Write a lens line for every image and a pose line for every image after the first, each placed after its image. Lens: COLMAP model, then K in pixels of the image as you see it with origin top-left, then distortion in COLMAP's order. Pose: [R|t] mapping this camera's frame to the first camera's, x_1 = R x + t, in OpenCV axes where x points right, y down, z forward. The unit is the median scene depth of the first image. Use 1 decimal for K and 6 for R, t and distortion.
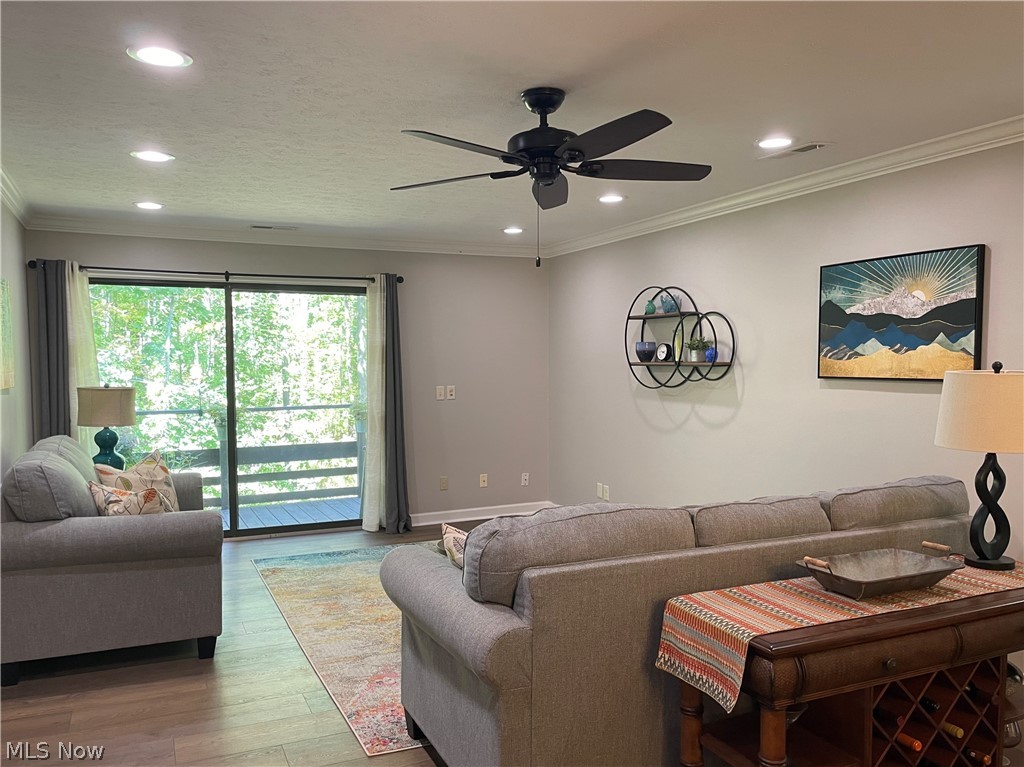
lens RADIAL K [[811.2, 0, 508.7], [0, 811.2, 396.2], [0, 0, 1]] dist [0.107441, -0.146646]
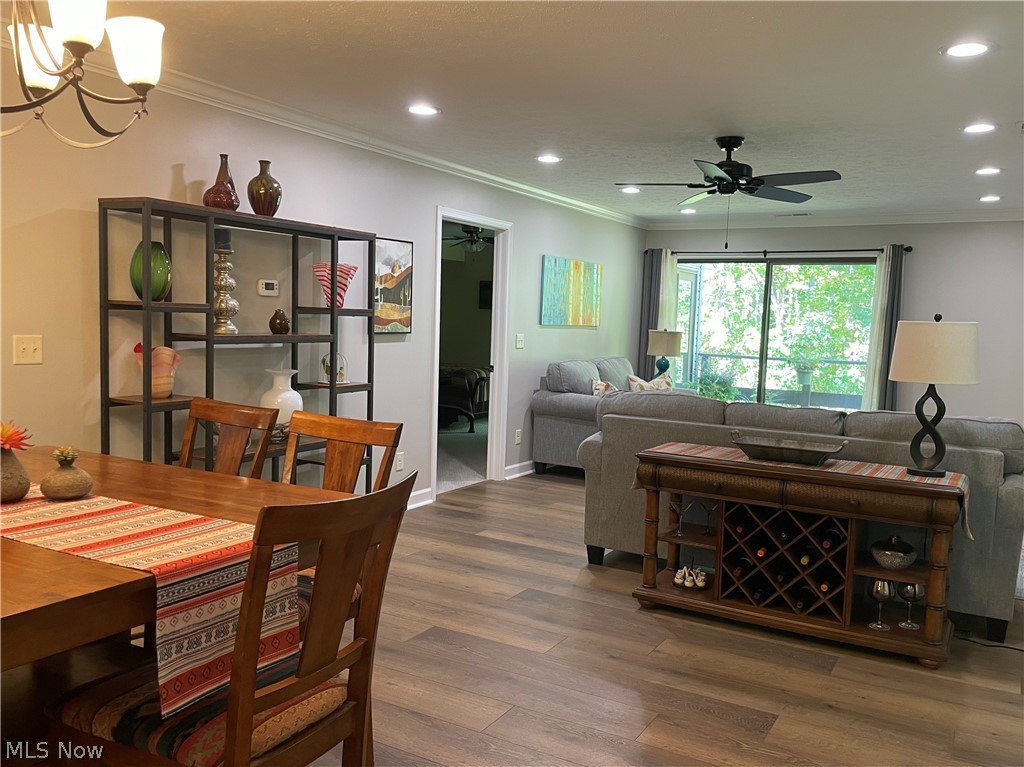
lens RADIAL K [[846.0, 0, 542.0], [0, 846.0, 379.9], [0, 0, 1]] dist [0.115712, -0.175612]
pose [[0.597849, 0.083963, -0.797199, 0.666135], [-0.075664, 0.995970, 0.048155, 0.021999], [0.798030, 0.031530, 0.601793, -0.138895]]
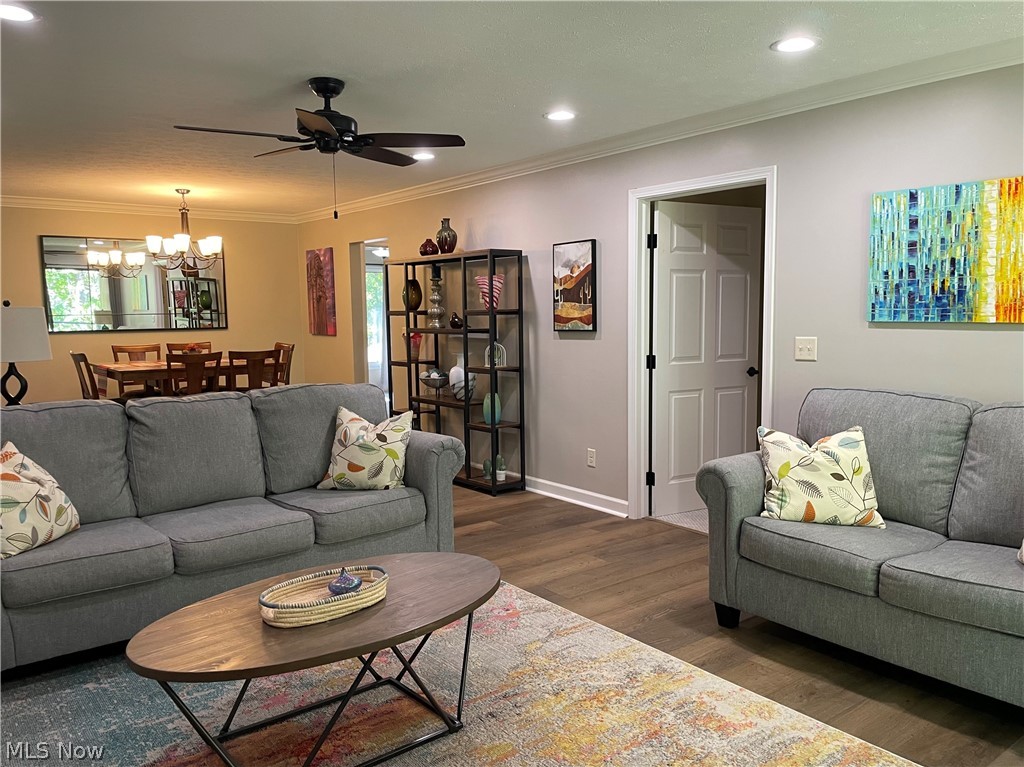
lens RADIAL K [[781.1, 0, 512.0], [0, 781.1, 383.5], [0, 0, 1]] dist [0.093037, -0.128910]
pose [[-0.970873, 0.036155, -0.236852, 0.033359], [0.001787, 0.989614, 0.143738, -0.049886], [0.239589, 0.139128, -0.960854, 1.319010]]
